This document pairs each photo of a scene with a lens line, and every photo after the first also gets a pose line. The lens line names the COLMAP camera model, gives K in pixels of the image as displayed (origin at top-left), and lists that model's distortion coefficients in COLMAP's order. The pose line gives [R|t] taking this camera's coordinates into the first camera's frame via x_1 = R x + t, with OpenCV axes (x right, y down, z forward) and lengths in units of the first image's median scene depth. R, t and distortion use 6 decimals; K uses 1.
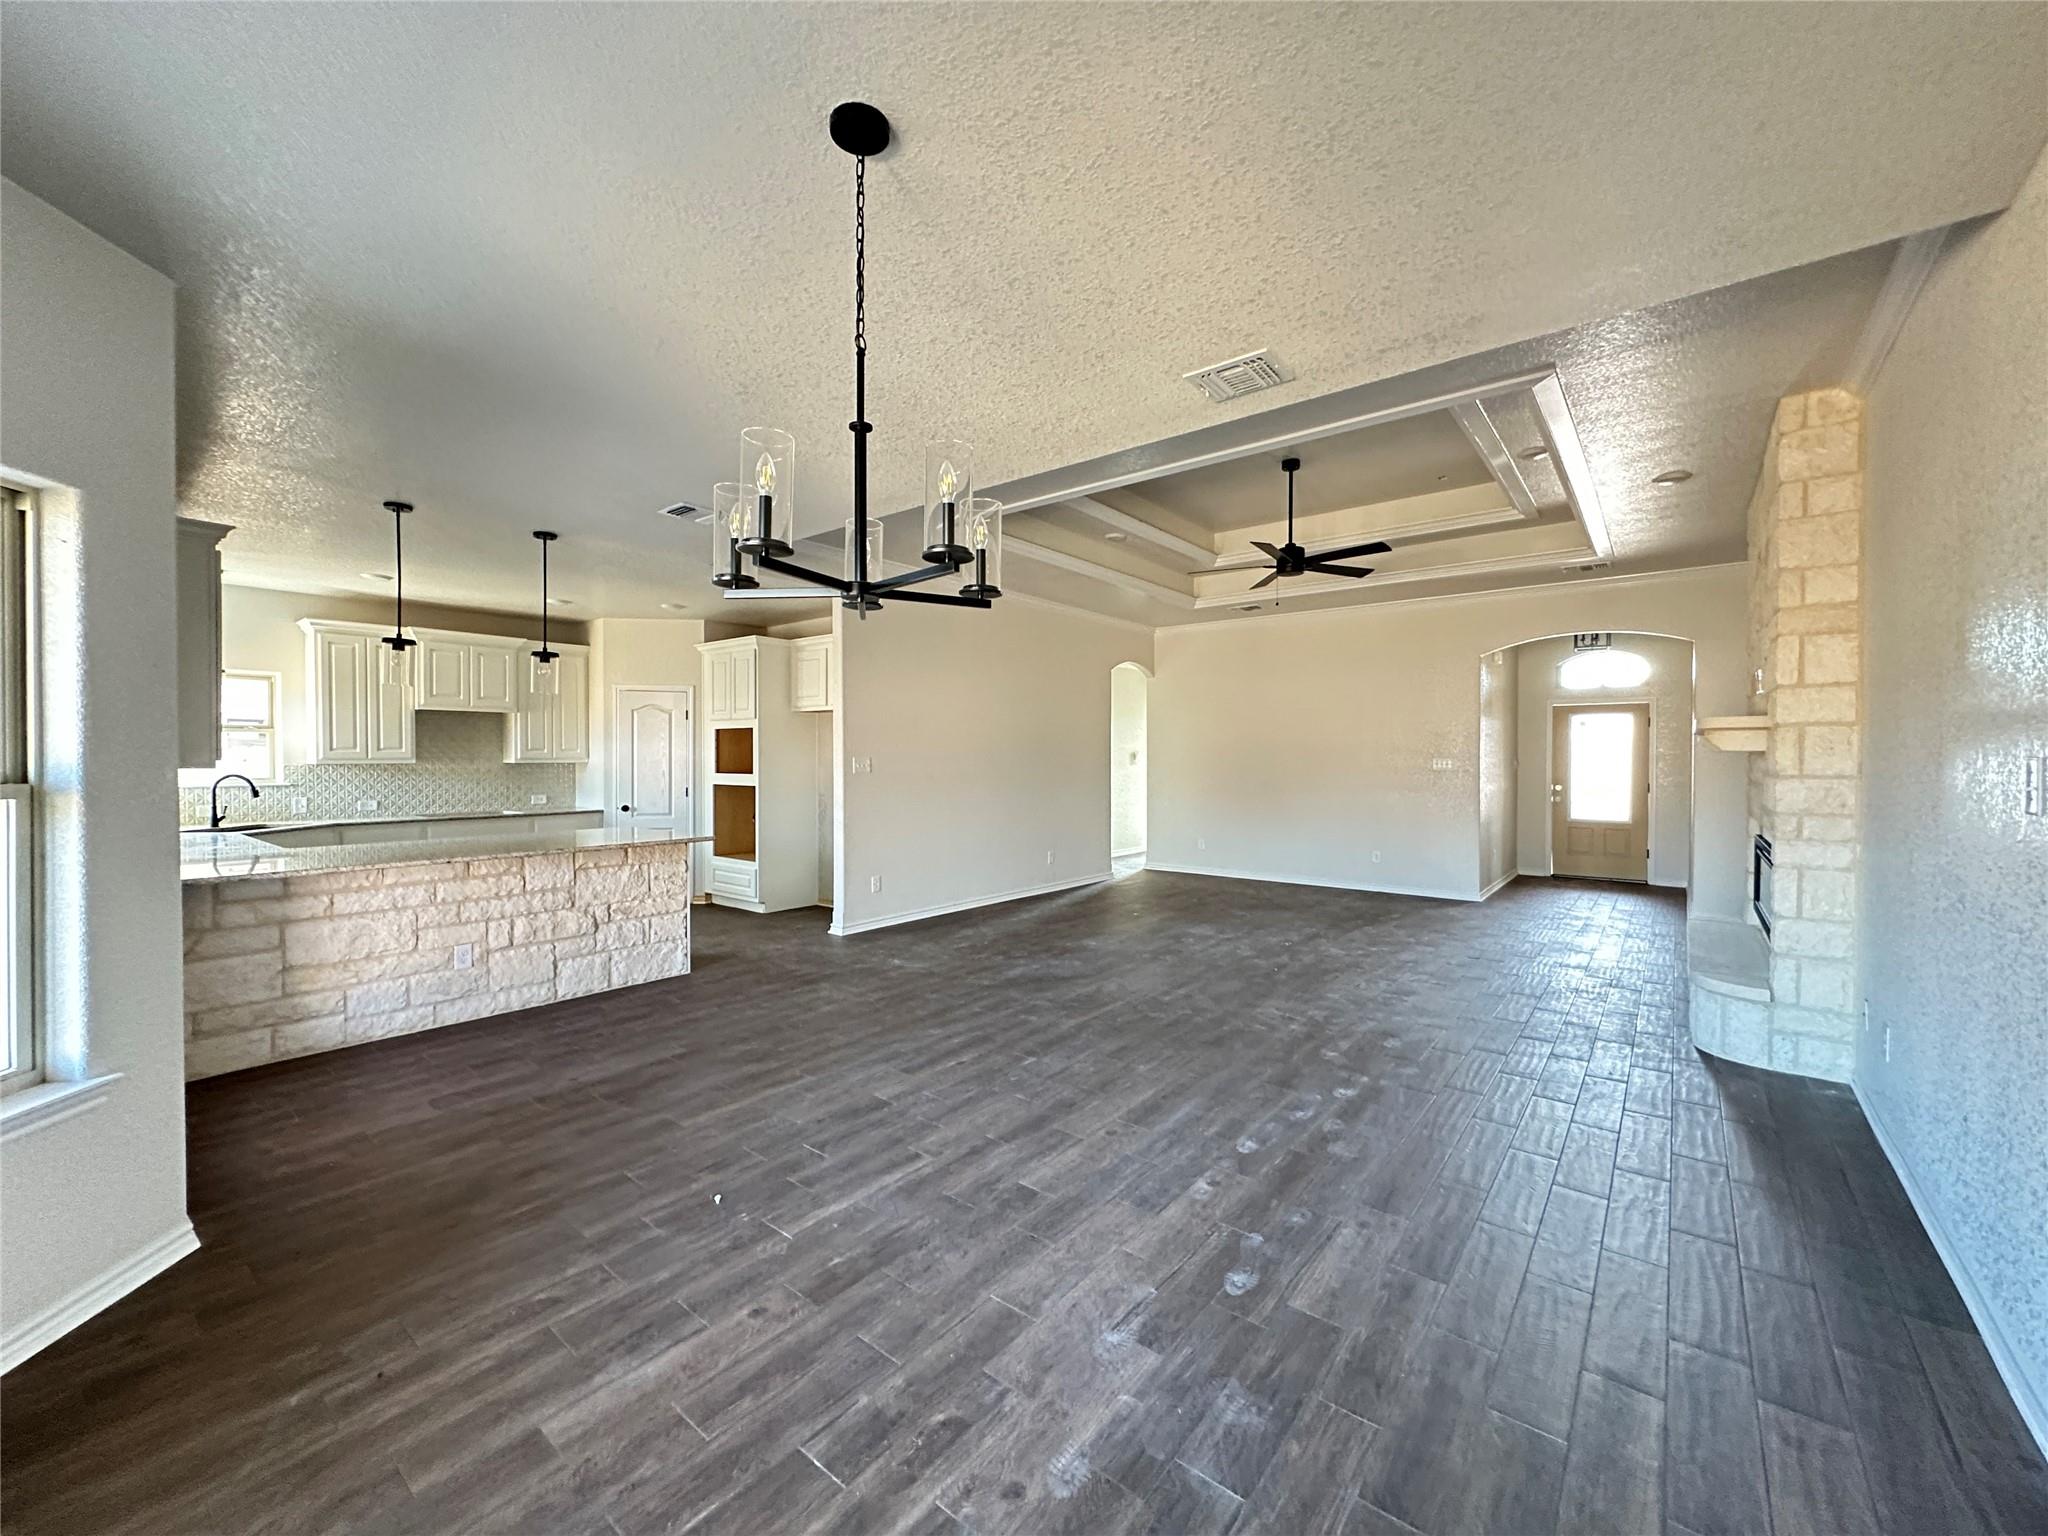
lens RADIAL K [[816.1, 0, 1030.5], [0, 816.1, 766.6], [0, 0, 1]] dist [-0.004198, 0.000863]
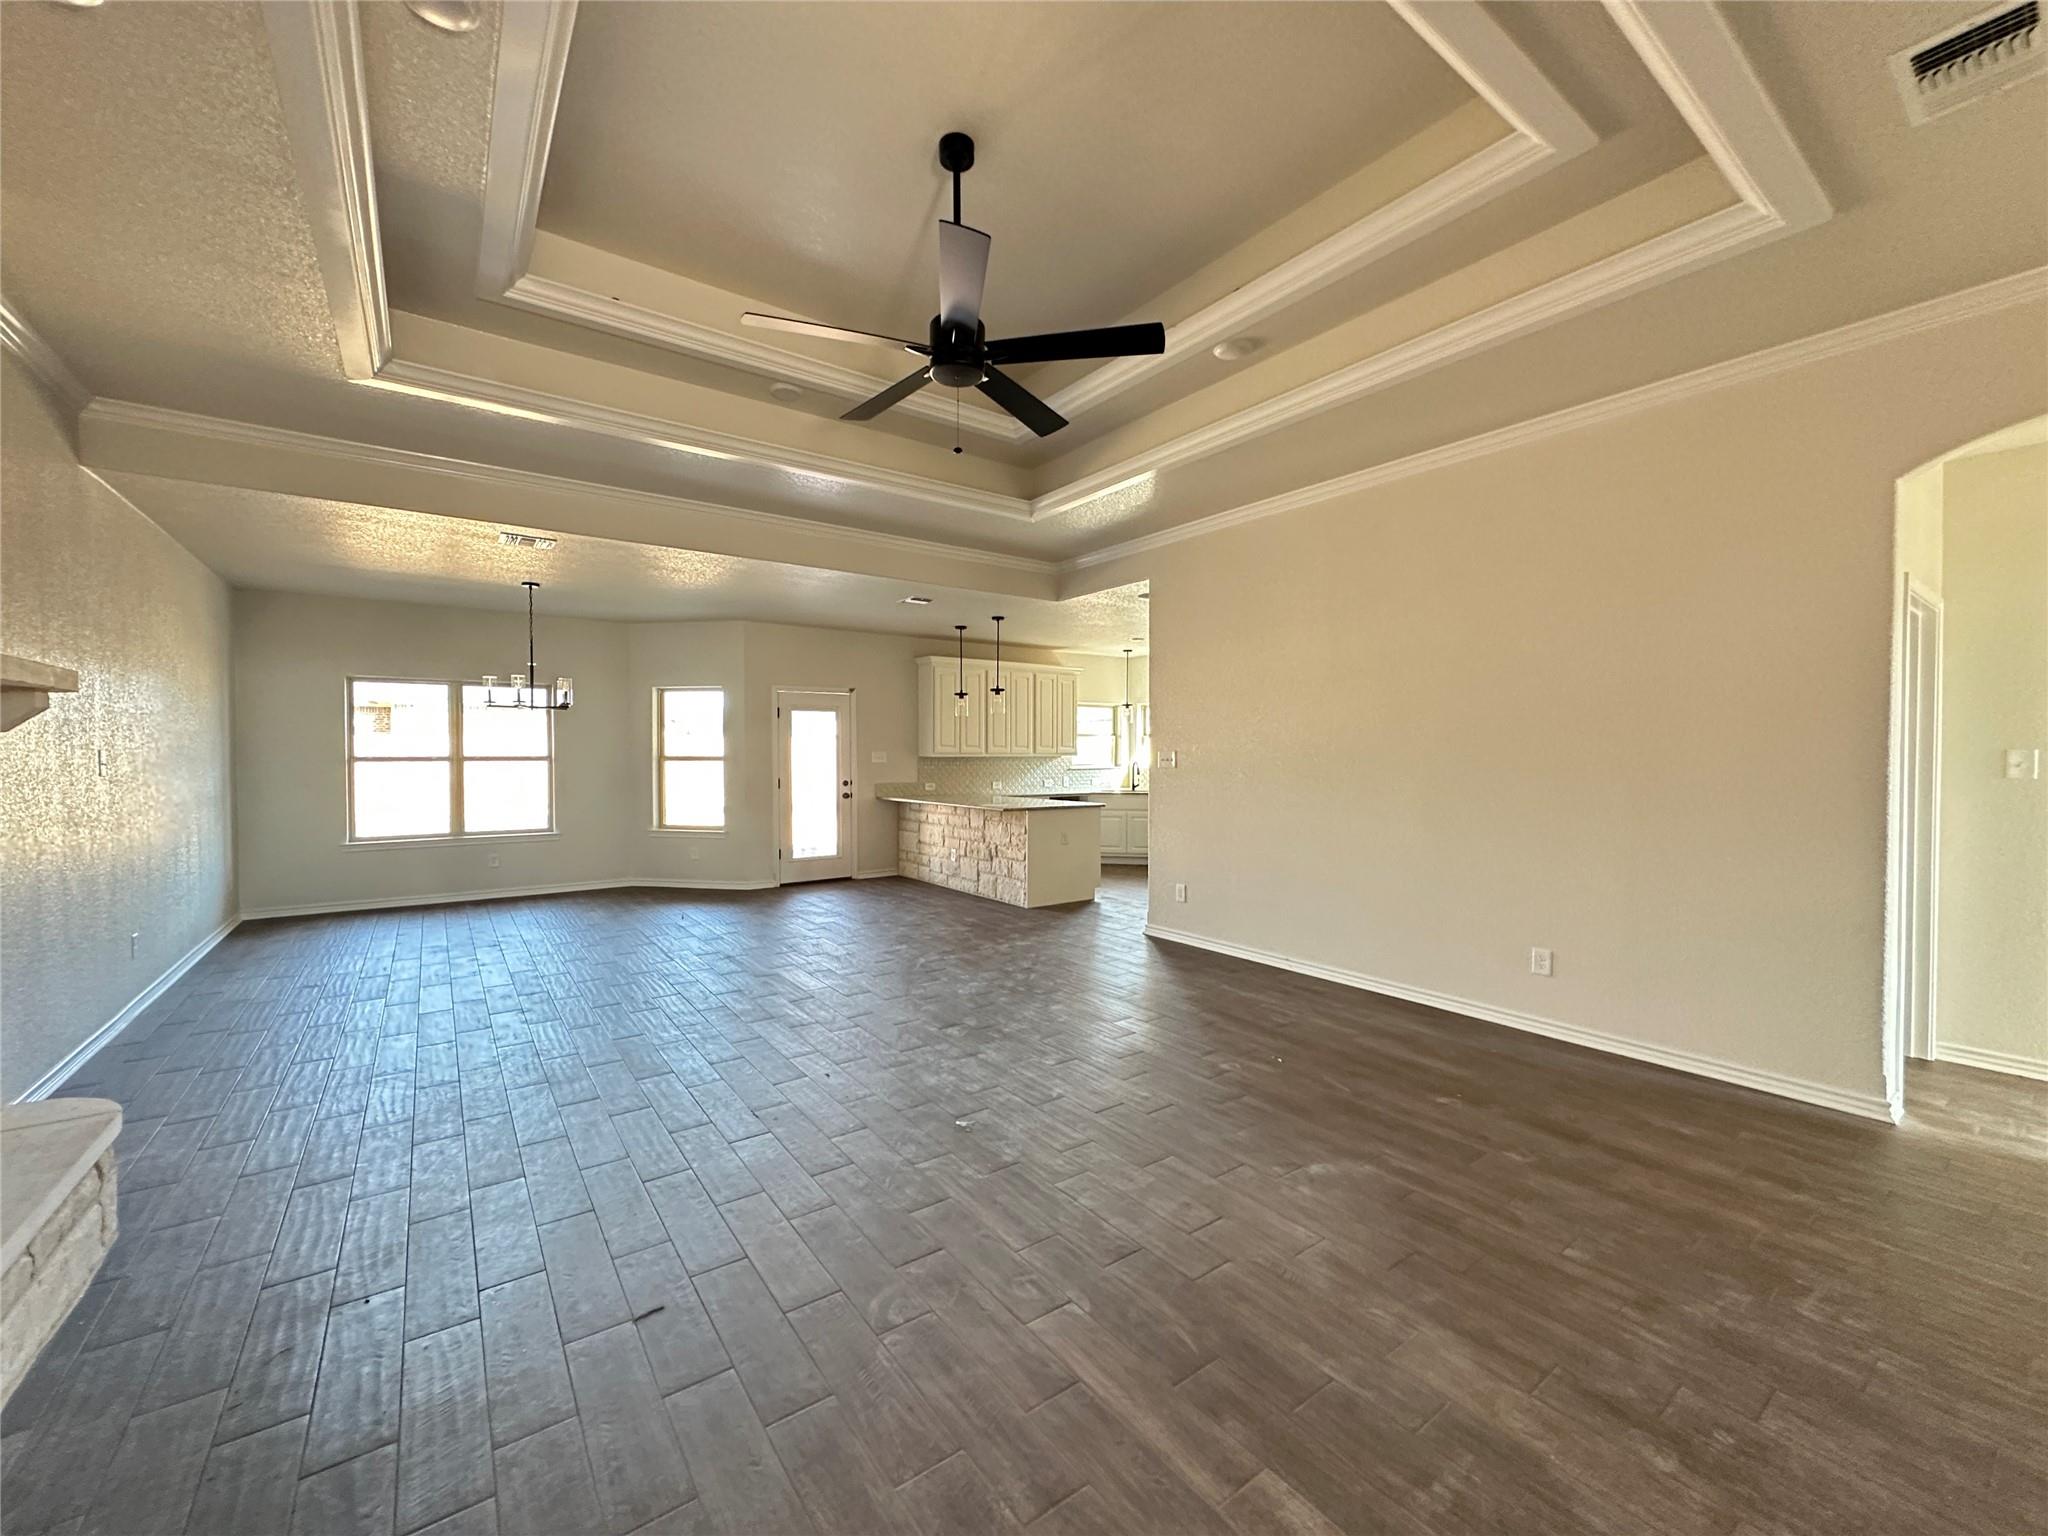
lens RADIAL K [[816.1, 0, 1015.6], [0, 816.1, 762.2], [0, 0, 1]] dist [-0.004198, 0.000863]
pose [[-0.274008, 0.010403, -0.961671, 1.063074], [-0.011035, 0.999842, 0.013961, -0.014033], [0.961664, 0.014437, -0.273849, 1.586133]]
